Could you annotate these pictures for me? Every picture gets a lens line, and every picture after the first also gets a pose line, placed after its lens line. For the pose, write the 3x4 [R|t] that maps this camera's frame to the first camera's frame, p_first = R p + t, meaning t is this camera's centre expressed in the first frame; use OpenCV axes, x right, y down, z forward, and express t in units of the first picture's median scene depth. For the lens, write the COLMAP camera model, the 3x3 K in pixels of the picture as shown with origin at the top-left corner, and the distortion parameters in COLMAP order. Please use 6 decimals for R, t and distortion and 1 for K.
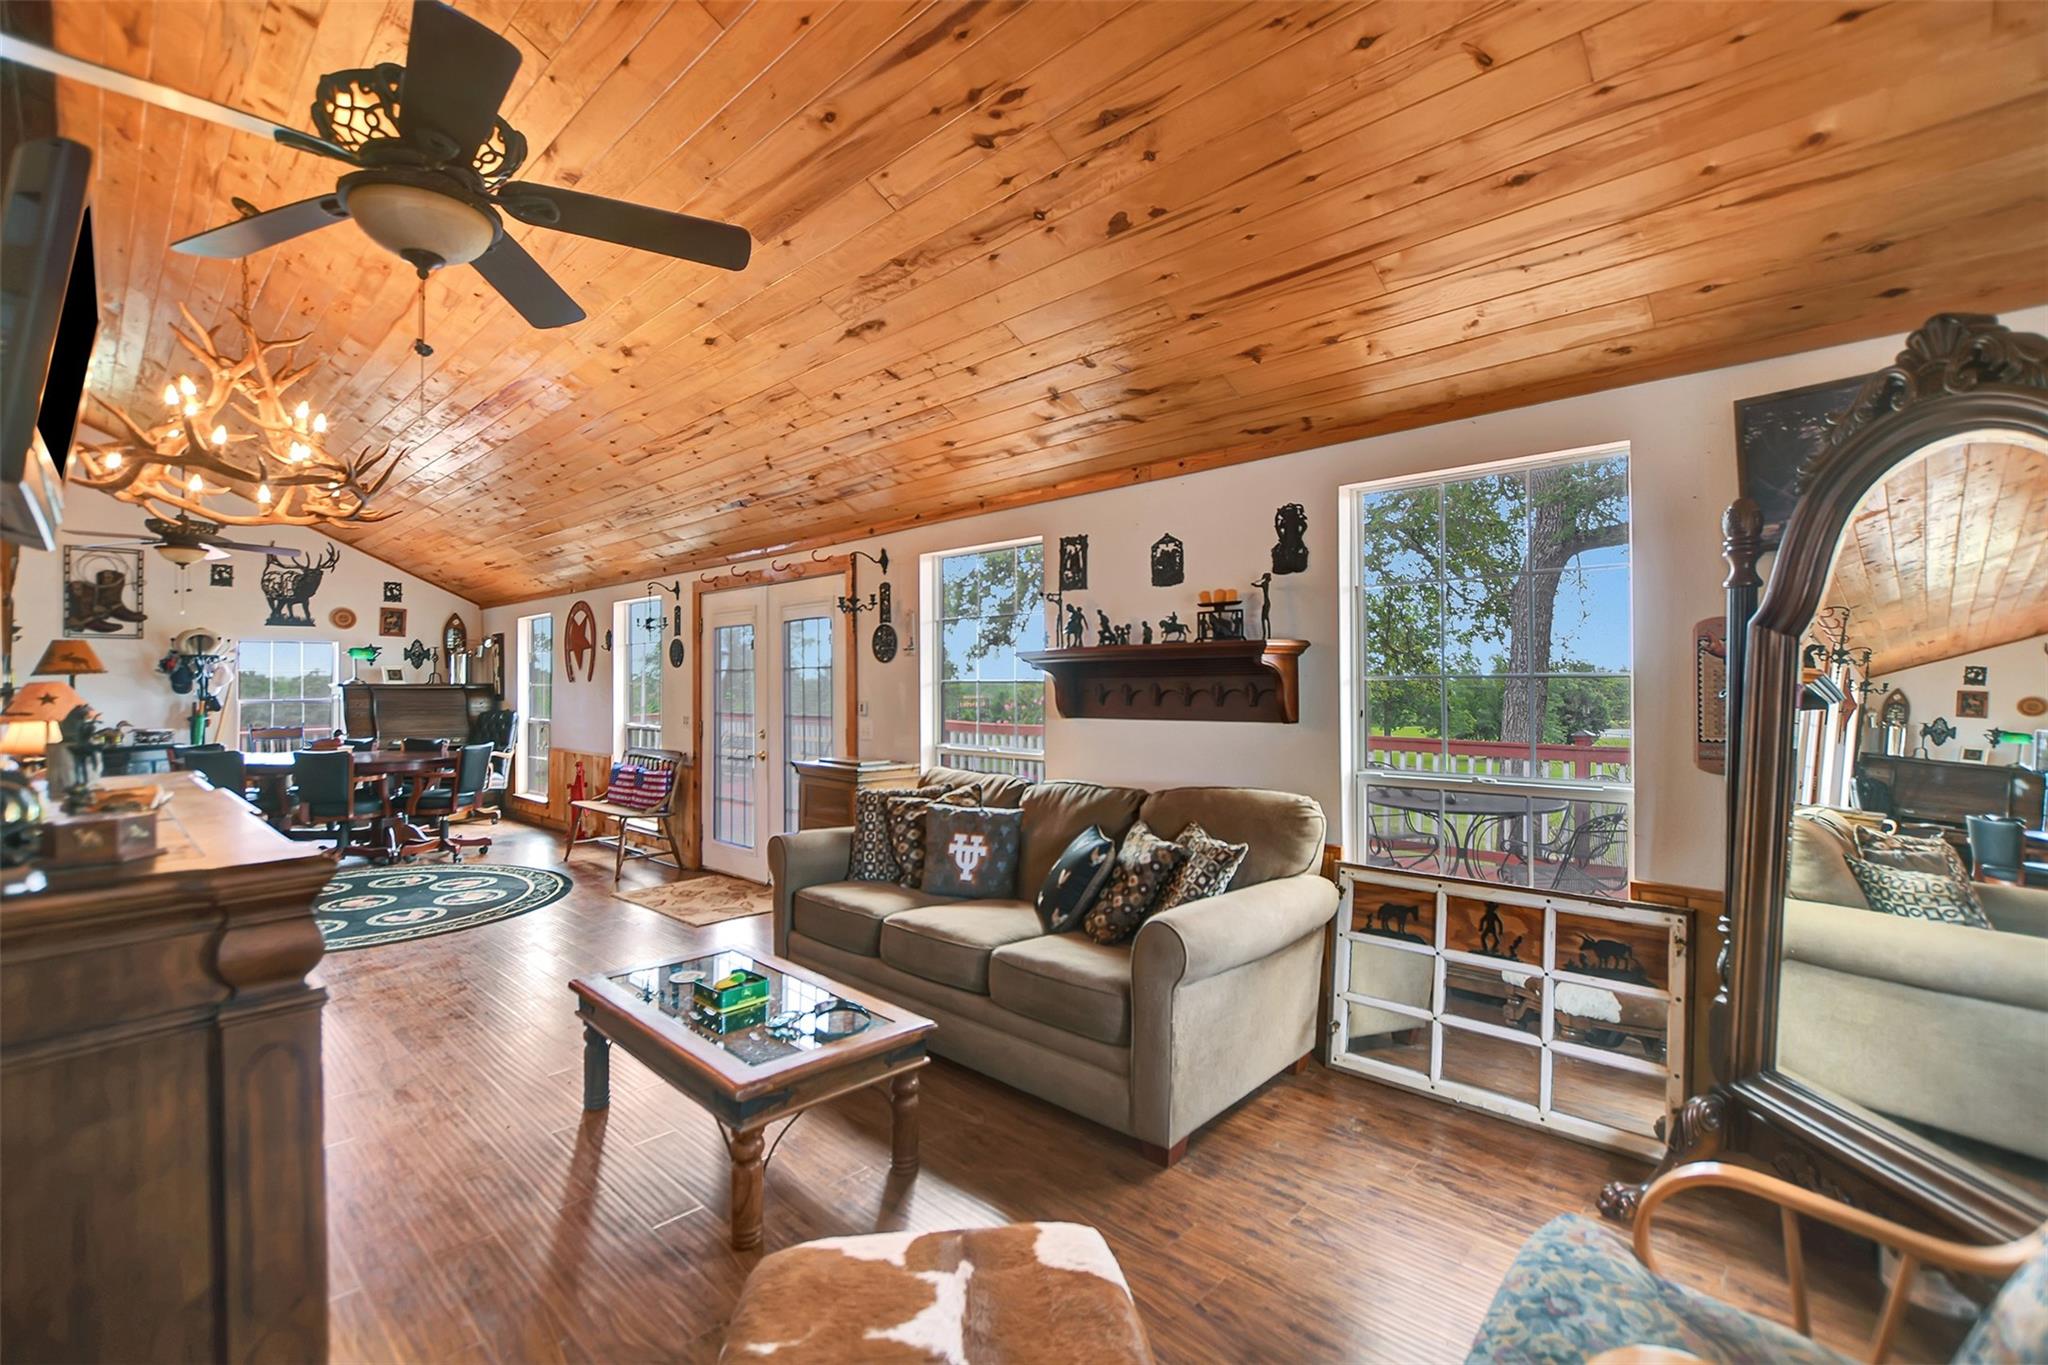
lens RADIAL K [[915.7, 0, 1016.1], [0, 915.7, 676.0], [0, 0, 1]] dist [-0.010235, 0.002399]
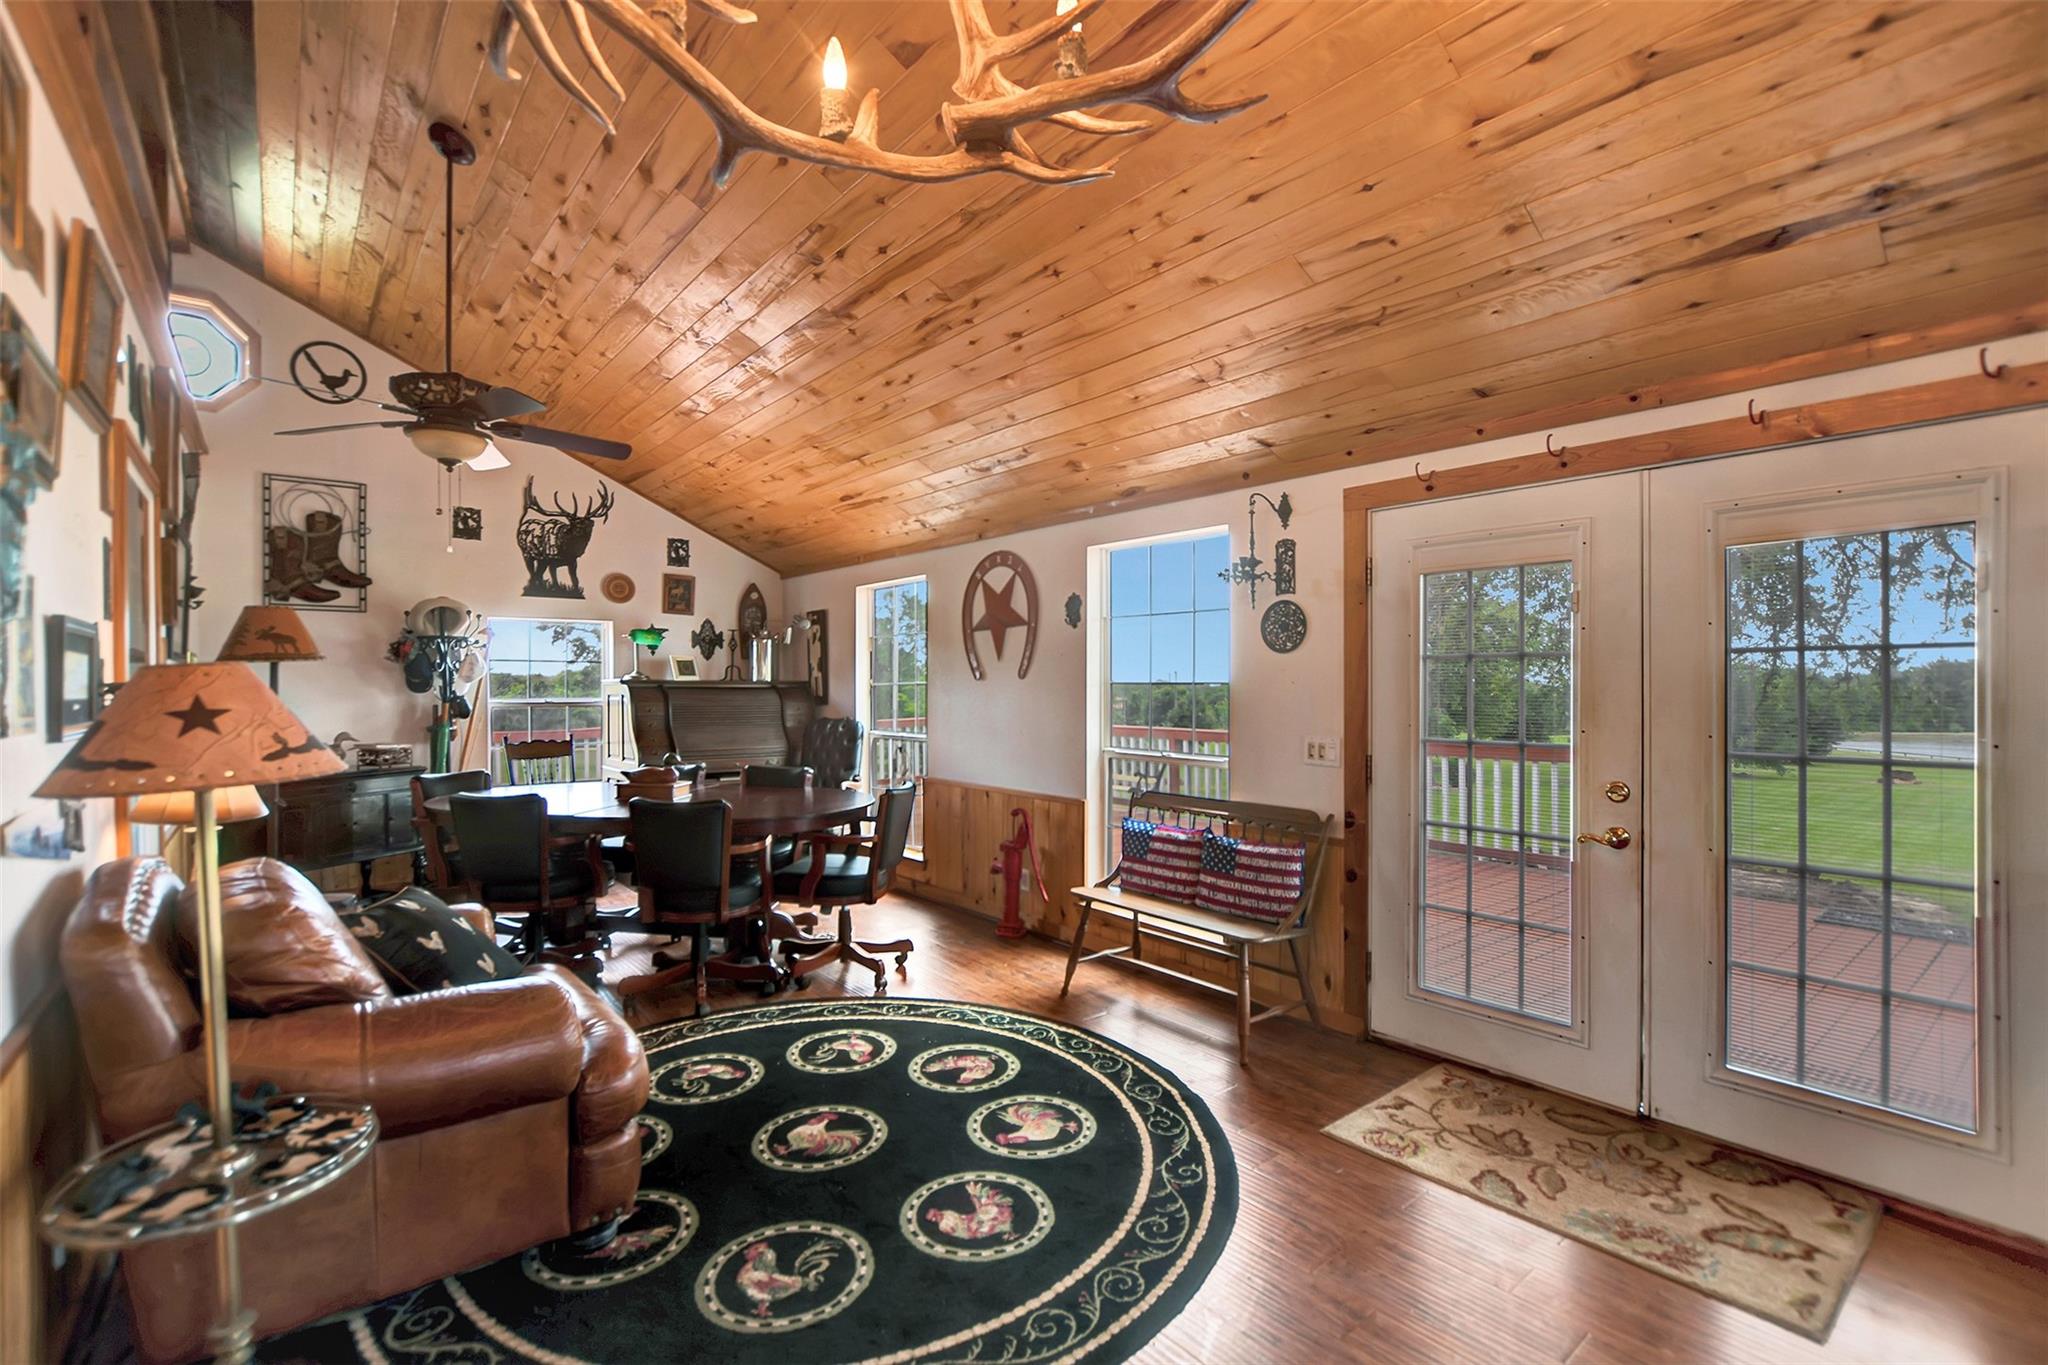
lens RADIAL K [[915.7, 0, 1031.0], [0, 915.7, 696.2], [0, 0, 1]] dist [-0.010235, 0.002399]
pose [[0.993490, 0.009433, -0.113527, -0.380025], [-0.007101, 0.999756, 0.020925, 0.004559], [0.113697, -0.019983, 0.993315, 0.368153]]
